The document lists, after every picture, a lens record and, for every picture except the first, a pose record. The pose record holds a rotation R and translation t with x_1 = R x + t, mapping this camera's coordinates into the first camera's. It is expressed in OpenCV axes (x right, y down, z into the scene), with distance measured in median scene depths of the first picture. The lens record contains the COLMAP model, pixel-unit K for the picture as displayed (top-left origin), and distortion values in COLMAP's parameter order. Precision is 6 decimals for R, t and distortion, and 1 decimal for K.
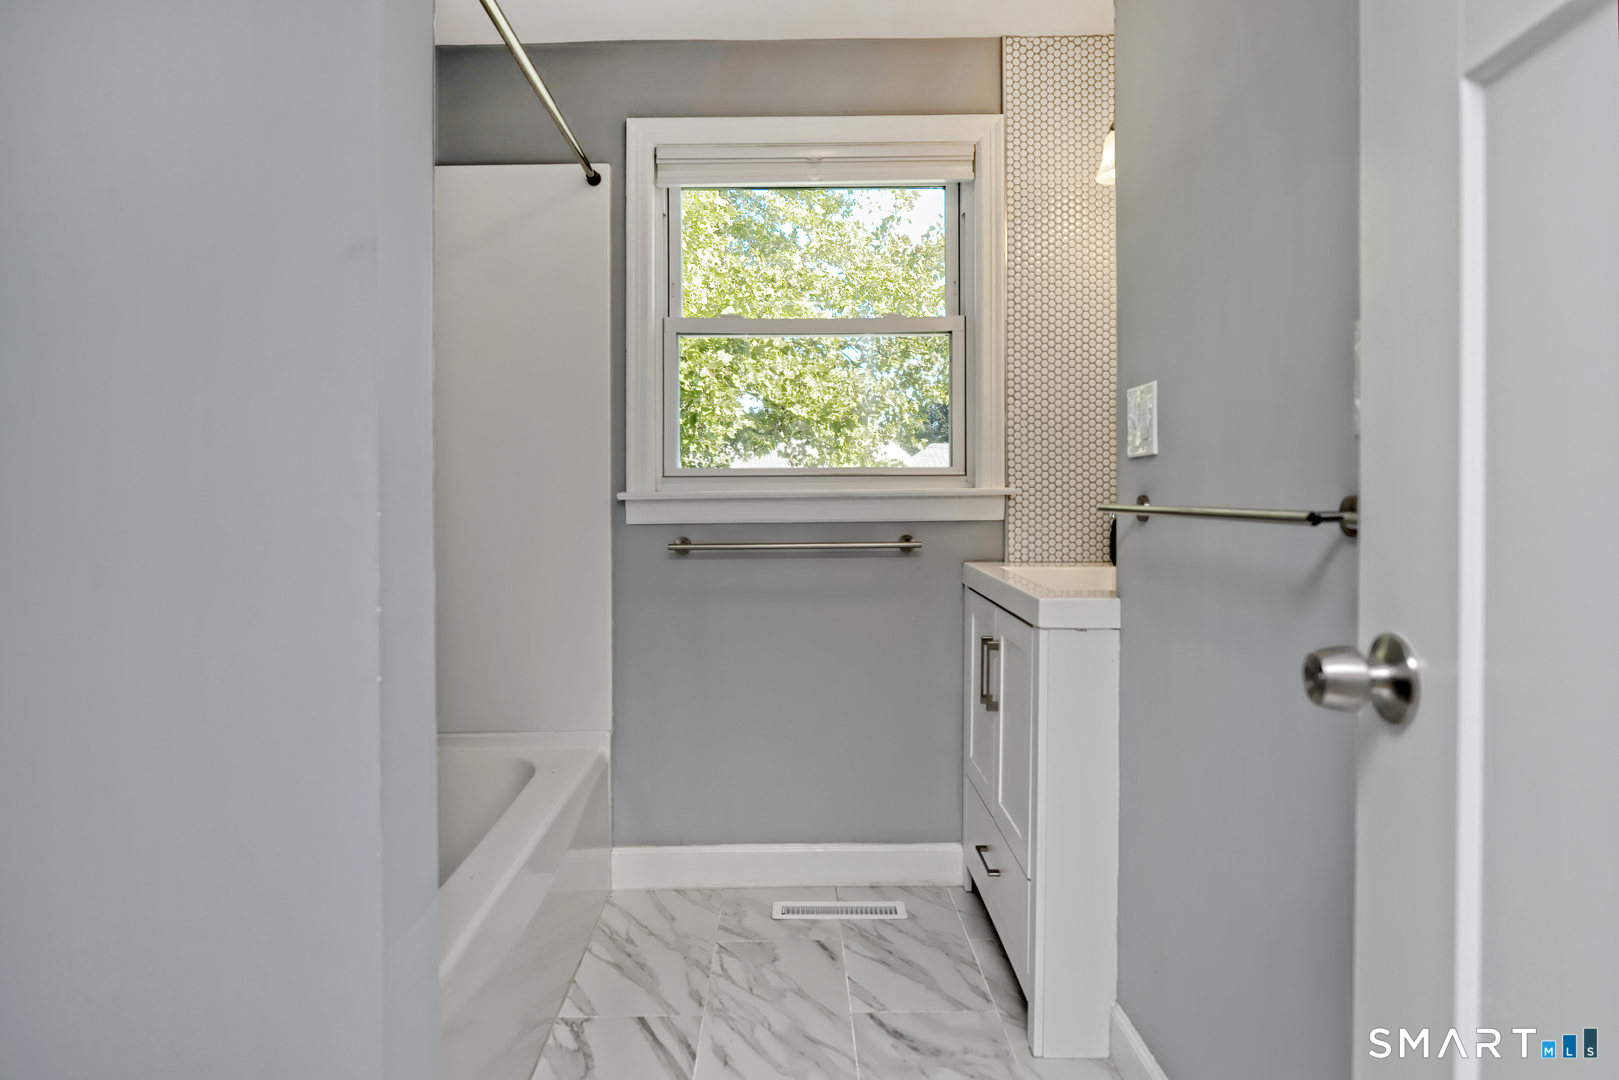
lens RADIAL K [[1516.1, 0, 809.5], [0, 1516.1, 540.0], [0, 0, 1]] dist [-0.070318, -0.000956]
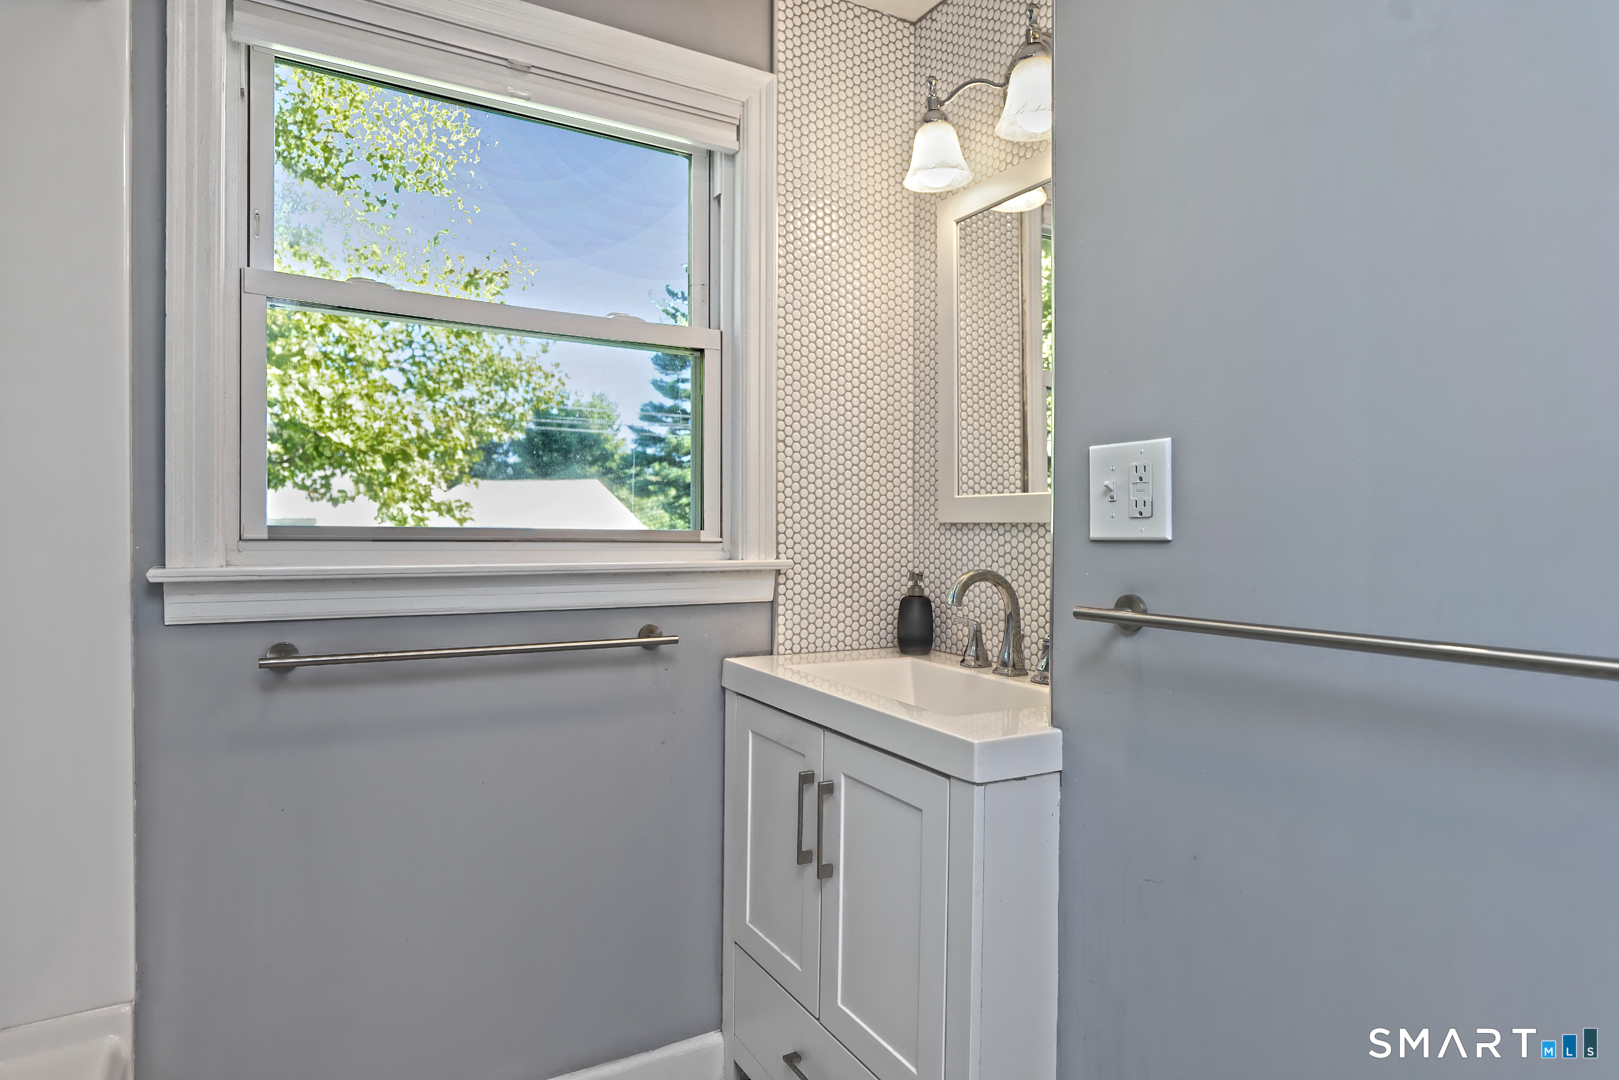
lens RADIAL K [[905.4, 0, 809.5], [0, 905.4, 540.0], [0, 0, 1]] dist [-0.020606, 0.000116]
pose [[0.799481, 0.002451, 0.600686, -0.134919], [-0.008296, 0.999941, 0.006961, -0.047749], [-0.600634, -0.010548, 0.799454, 0.619678]]
